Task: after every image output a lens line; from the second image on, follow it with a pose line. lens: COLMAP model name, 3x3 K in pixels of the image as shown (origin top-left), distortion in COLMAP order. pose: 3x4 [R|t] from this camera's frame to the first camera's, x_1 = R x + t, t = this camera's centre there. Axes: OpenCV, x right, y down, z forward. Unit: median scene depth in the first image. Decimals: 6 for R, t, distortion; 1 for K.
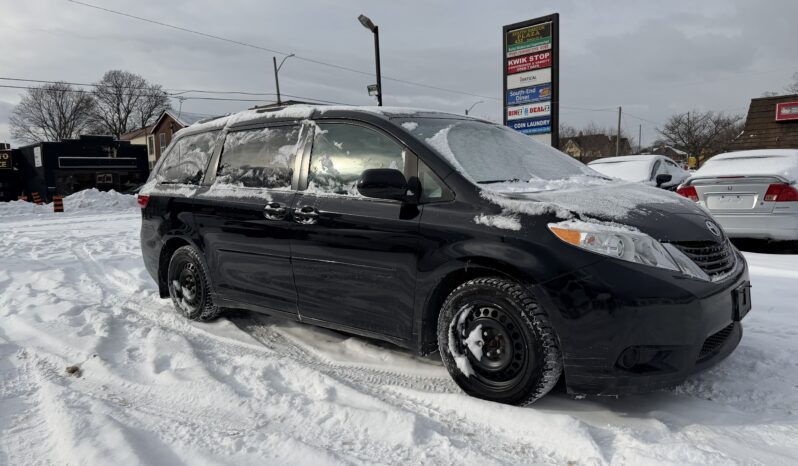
lens RADIAL K [[558.5, 0, 404.0], [0, 558.5, 231.9], [0, 0, 1]] dist [0.086509, -0.118000]
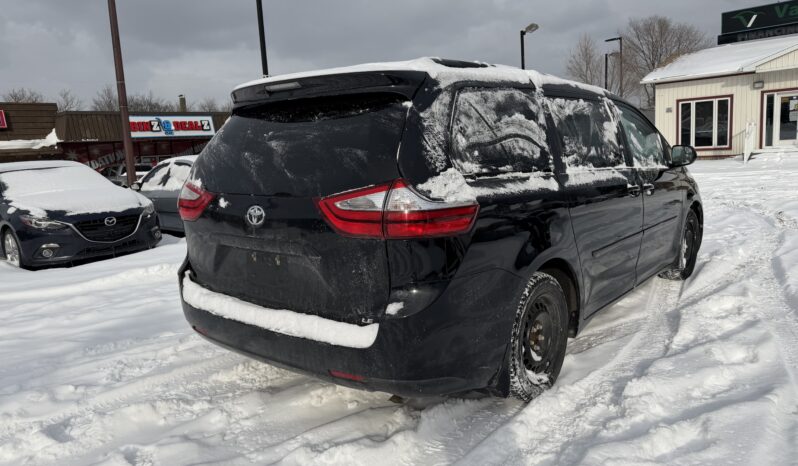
lens RADIAL K [[558.5, 0, 404.0], [0, 558.5, 231.9], [0, 0, 1]] dist [0.086509, -0.118000]
pose [[-0.014471, -0.114135, 0.993360, -0.120310], [0.152240, 0.981630, 0.115005, -0.013622], [-0.988238, 0.152894, 0.003171, 0.139730]]
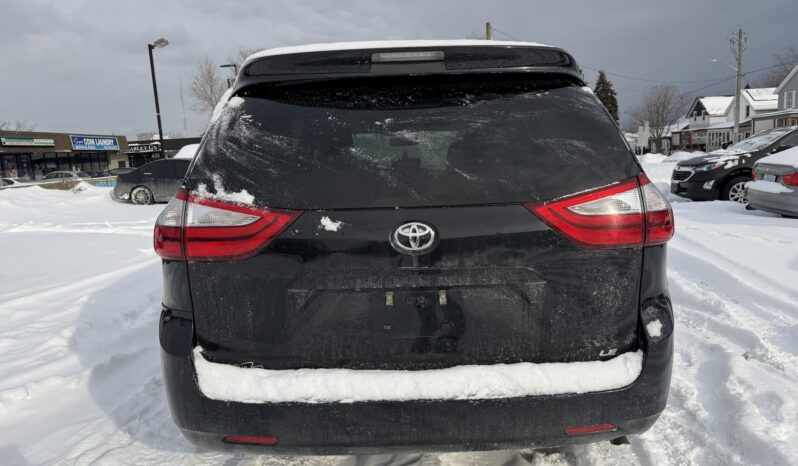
lens RADIAL K [[558.3, 0, 399.0], [0, 558.3, 233.0], [0, 0, 1]] dist [0.071764, -0.122082]
pose [[-0.636142, -0.046423, 0.770174, -0.089407], [0.144790, 0.973273, 0.178257, -0.018799], [-0.757865, 0.224911, -0.612418, 0.182996]]
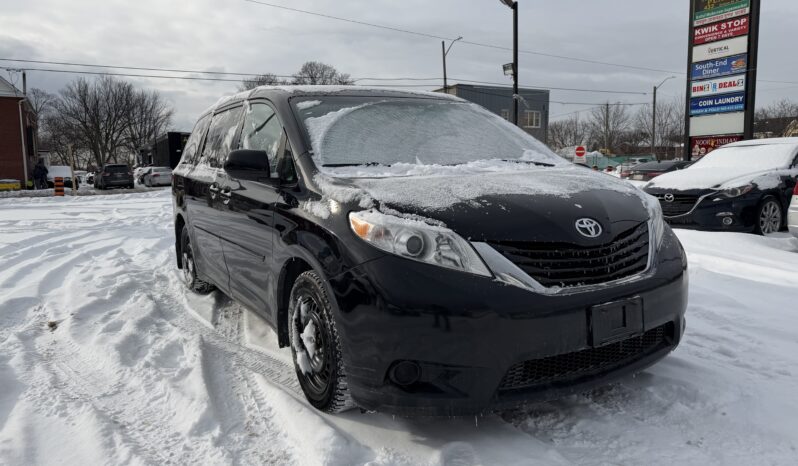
lens RADIAL K [[558.5, 0, 404.0], [0, 558.5, 231.9], [0, 0, 1]] dist [0.086509, -0.118000]
pose [[0.950923, 0.049833, -0.305389, 0.041168], [-0.041019, 0.998538, 0.035213, -0.001331], [0.306698, -0.020958, 0.951576, 0.012537]]
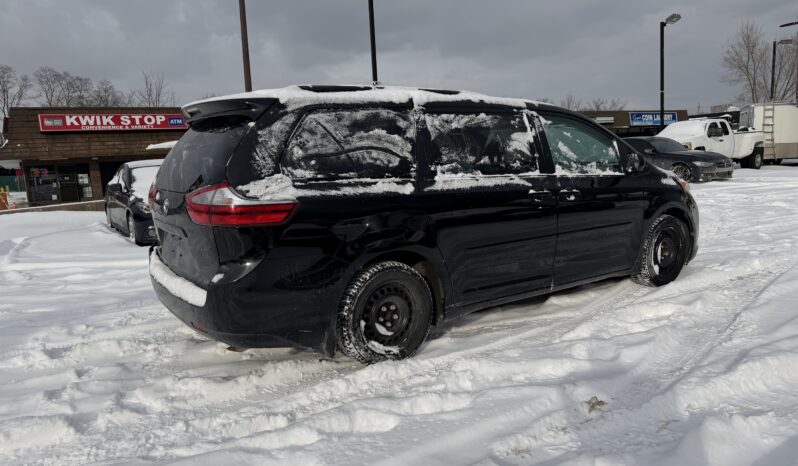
lens RADIAL K [[551.5, 0, 404.0], [0, 551.5, 233.4], [0, 0, 1]] dist [0.155291, -0.230826]
pose [[0.260644, -0.114987, 0.958563, -0.130583], [0.134626, 0.987510, 0.081853, -0.008420], [-0.956002, 0.107713, 0.272869, 0.096322]]
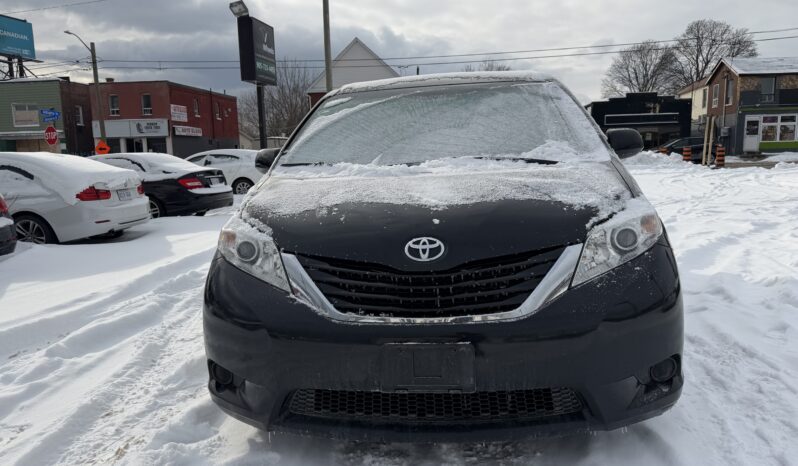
lens RADIAL K [[558.5, 0, 404.0], [0, 558.5, 231.9], [0, 0, 1]] dist [0.086509, -0.118000]
pose [[0.579972, 0.129703, -0.804245, 0.079666], [-0.064910, 0.991463, 0.113087, -0.007377], [0.812047, -0.013383, 0.583439, 0.045763]]
